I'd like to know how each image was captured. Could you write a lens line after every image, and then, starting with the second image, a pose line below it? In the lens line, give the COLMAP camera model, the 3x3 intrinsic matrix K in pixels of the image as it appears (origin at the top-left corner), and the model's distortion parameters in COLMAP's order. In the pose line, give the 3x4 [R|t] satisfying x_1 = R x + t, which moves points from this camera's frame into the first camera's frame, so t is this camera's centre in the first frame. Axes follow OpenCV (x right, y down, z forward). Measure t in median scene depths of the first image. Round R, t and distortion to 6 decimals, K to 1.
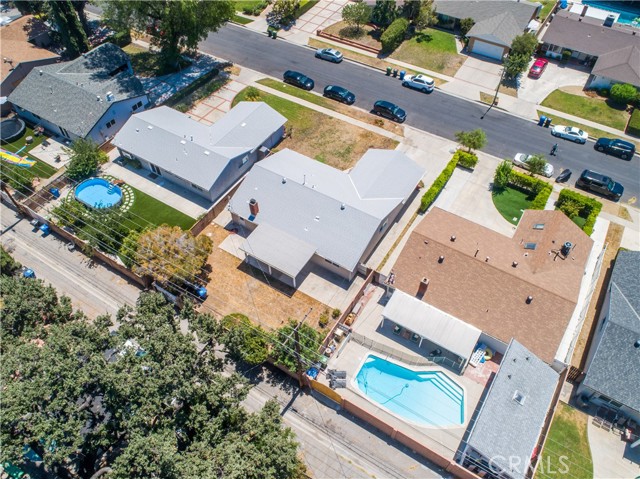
lens RADIAL K [[482.9, 0, 320.0], [0, 482.9, 239.5], [0, 0, 1]] dist [-0.012552, -0.000663]
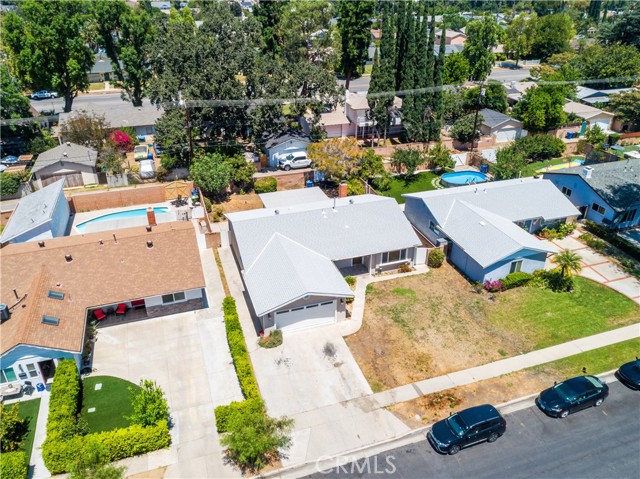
lens RADIAL K [[482.9, 0, 320.0], [0, 482.9, 239.5], [0, 0, 1]] dist [-0.012552, -0.000663]
pose [[-0.632993, 0.376615, -0.676373, 0.497716], [-0.601626, 0.310530, 0.735947, -0.607909], [0.487203, 0.872773, 0.030018, 0.851718]]
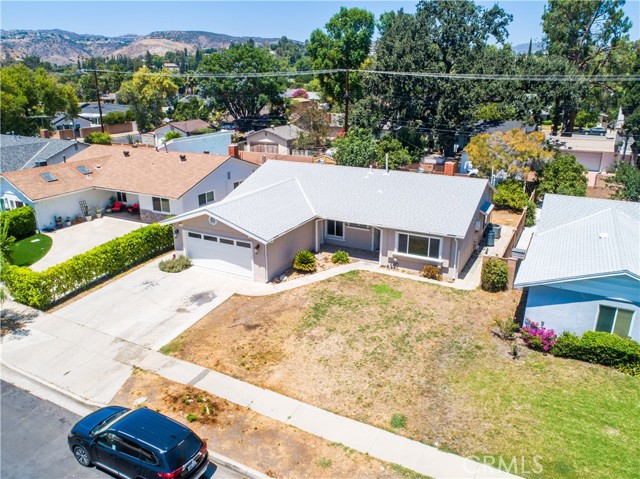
lens RADIAL K [[489.1, 0, 318.4], [0, 489.1, 229.1], [0, 0, 1]] dist [-0.012898, -0.004181]
pose [[-0.997405, 0.025826, -0.067201, 0.082706], [-0.052813, 0.371874, 0.926780, -0.558136], [0.048925, 0.927924, -0.369545, 1.091183]]
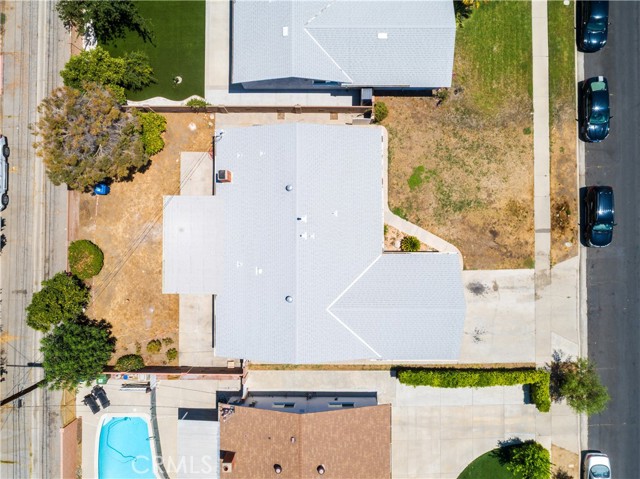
lens RADIAL K [[489.1, 0, 318.4], [0, 489.1, 229.1], [0, 0, 1]] dist [-0.012898, -0.004181]
pose [[0.528568, 0.848739, -0.016049, -0.000161], [-0.656098, 0.420448, 0.626705, -0.433513], [0.538656, -0.320727, 0.779092, 0.440953]]
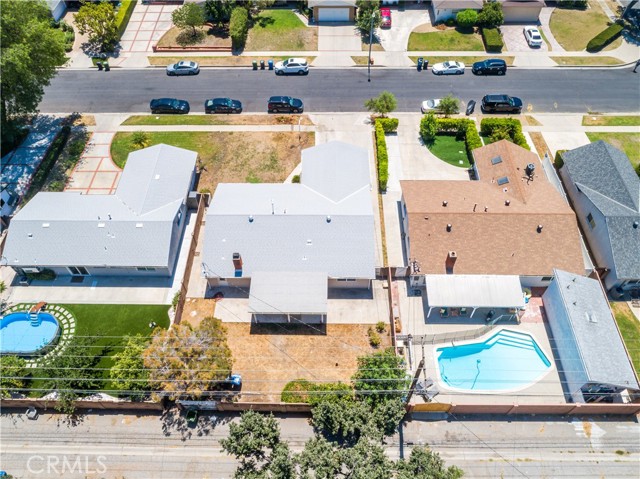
lens RADIAL K [[489.1, 0, 318.4], [0, 489.1, 229.1], [0, 0, 1]] dist [-0.012898, -0.004181]
pose [[0.855200, -0.409415, 0.317825, -0.219345], [0.404942, 0.910538, 0.083320, -0.109092], [-0.323504, 0.057446, 0.944481, 0.107778]]
